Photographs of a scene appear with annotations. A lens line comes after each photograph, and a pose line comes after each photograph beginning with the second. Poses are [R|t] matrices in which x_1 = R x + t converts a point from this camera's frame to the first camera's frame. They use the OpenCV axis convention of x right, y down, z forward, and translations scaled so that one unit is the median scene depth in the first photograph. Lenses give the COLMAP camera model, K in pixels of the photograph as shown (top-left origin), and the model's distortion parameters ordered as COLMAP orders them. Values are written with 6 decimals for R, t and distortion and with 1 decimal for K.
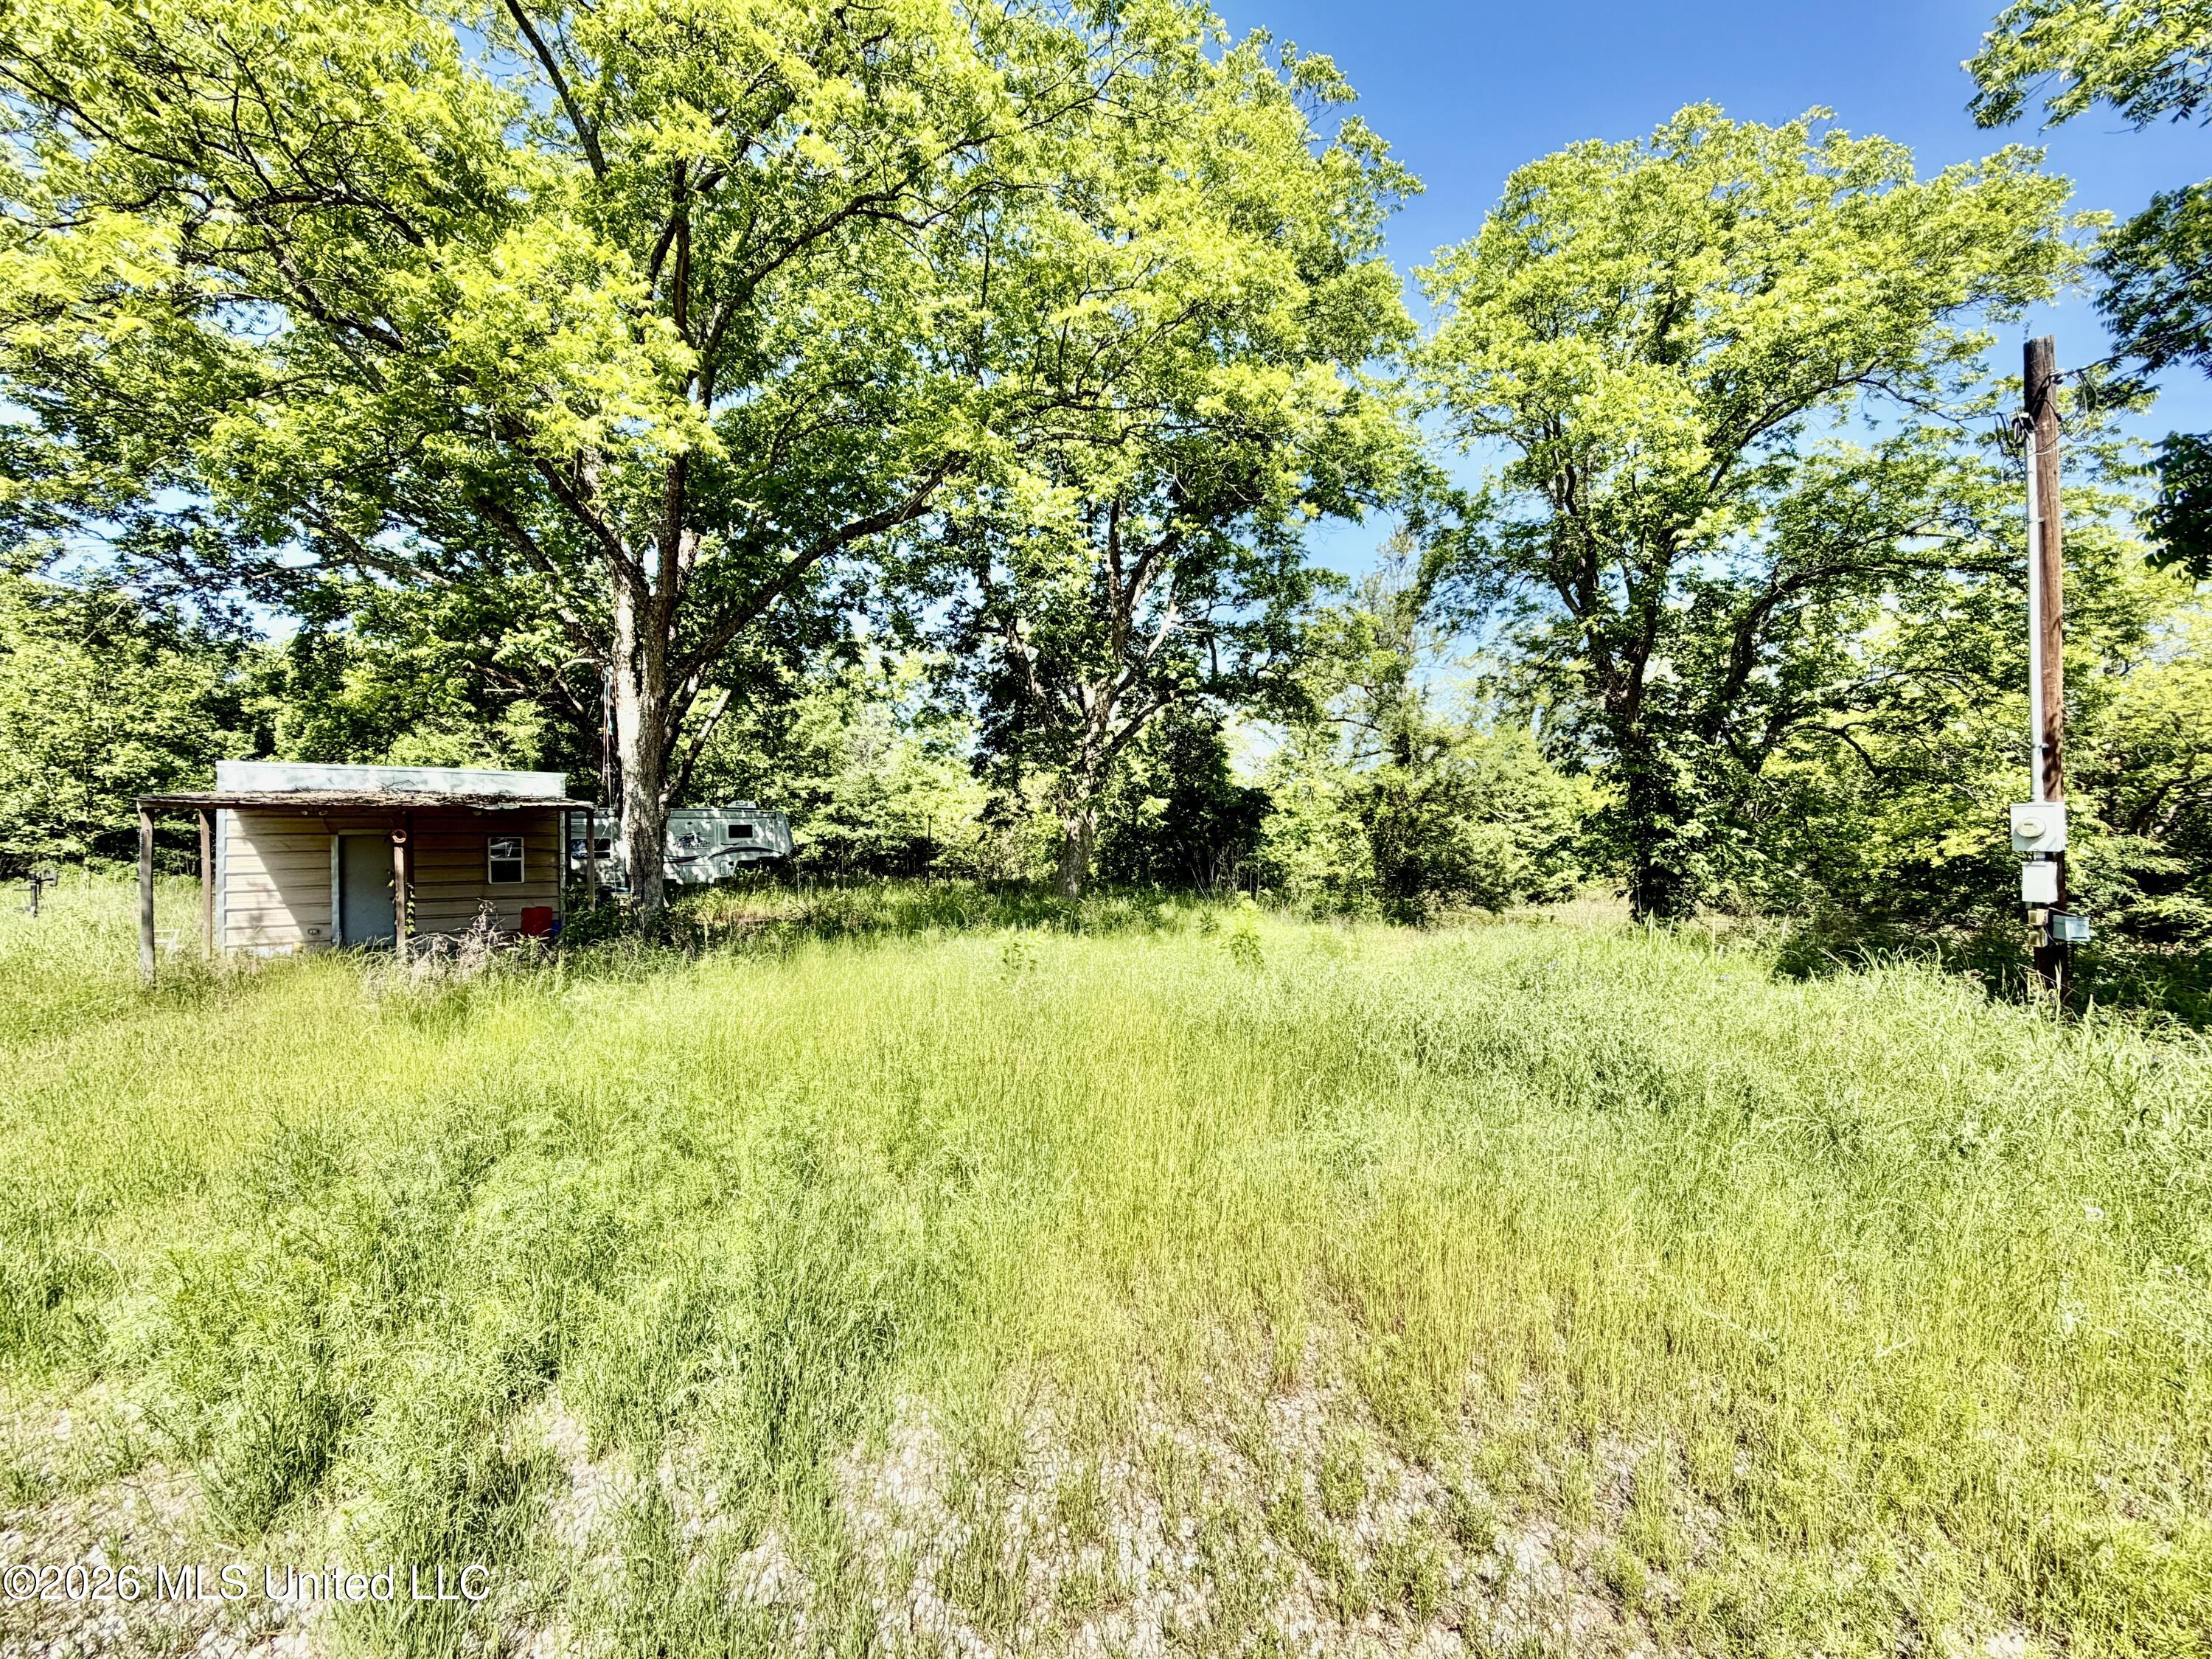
lens RADIAL K [[887.0, 0, 1104.8], [0, 887.0, 824.5], [0, 0, 1]] dist [-0.007039, -0.000359]
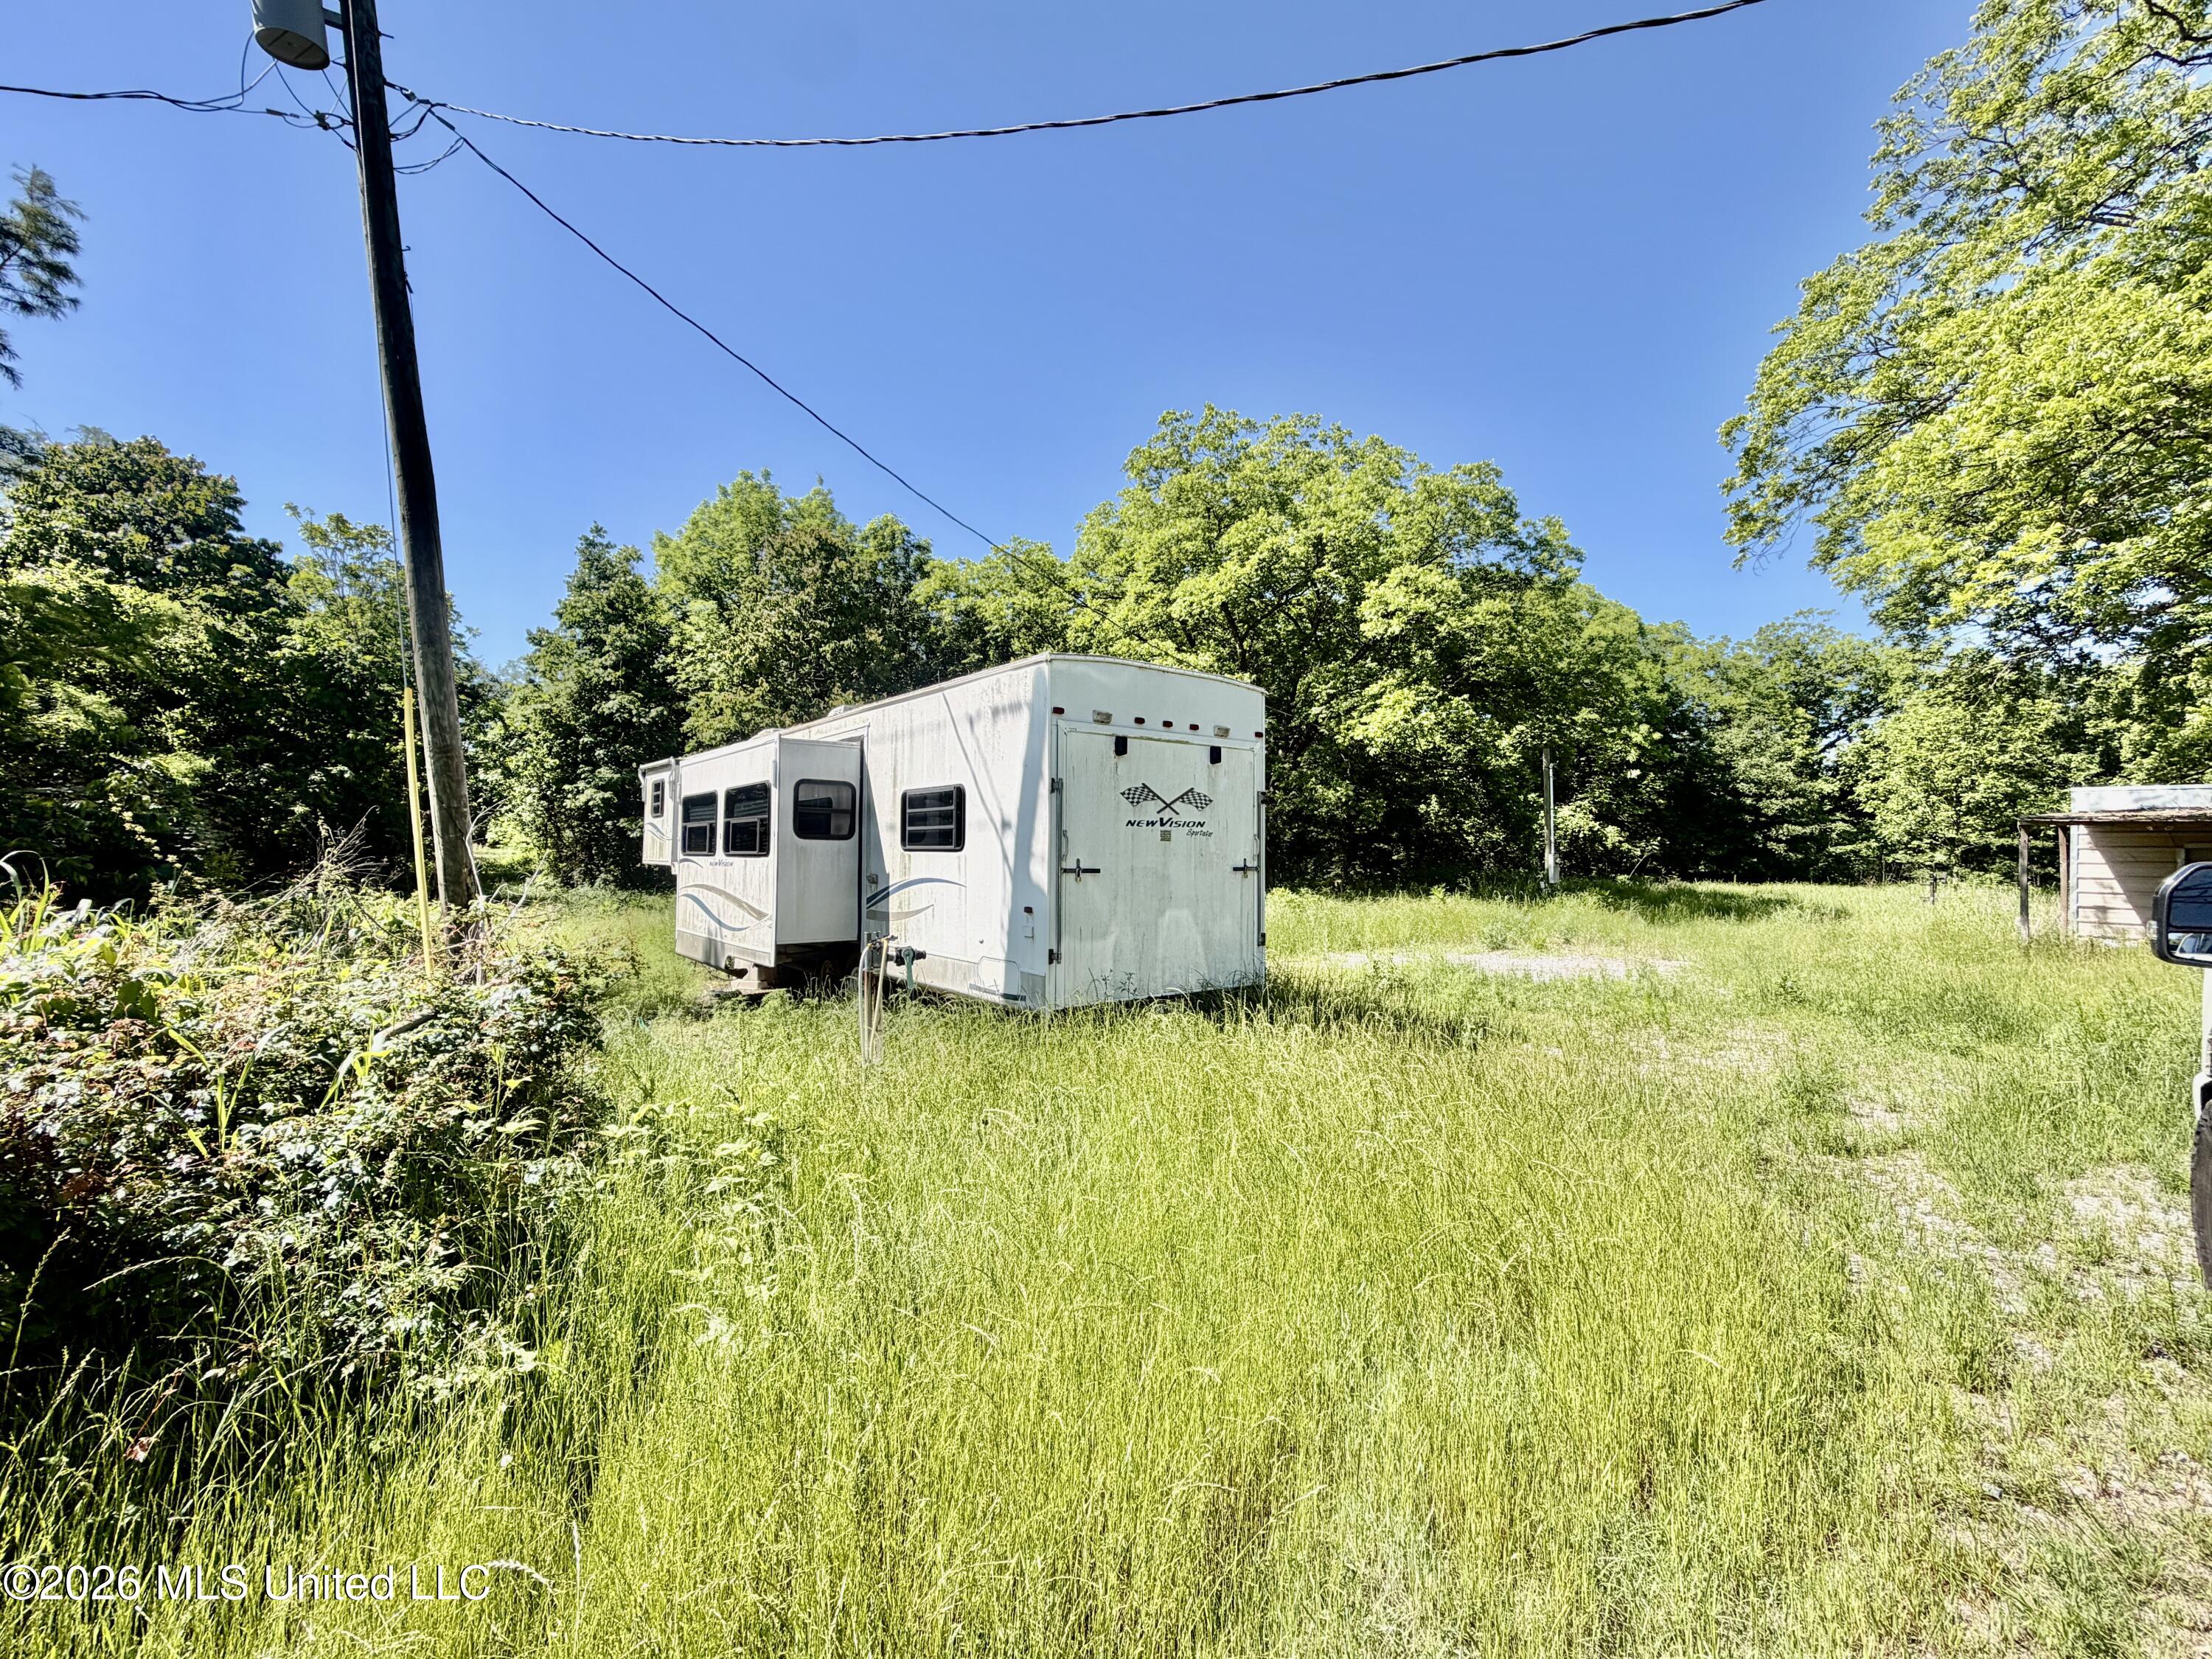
lens RADIAL K [[887.0, 0, 1105.0], [0, 887.0, 833.9], [0, 0, 1]] dist [-0.007039, -0.000359]
pose [[-0.042497, -0.004237, -0.999088, 0.164035], [-0.006840, 0.999969, -0.003950, 0.004457], [0.999073, 0.006666, -0.042525, -0.175096]]
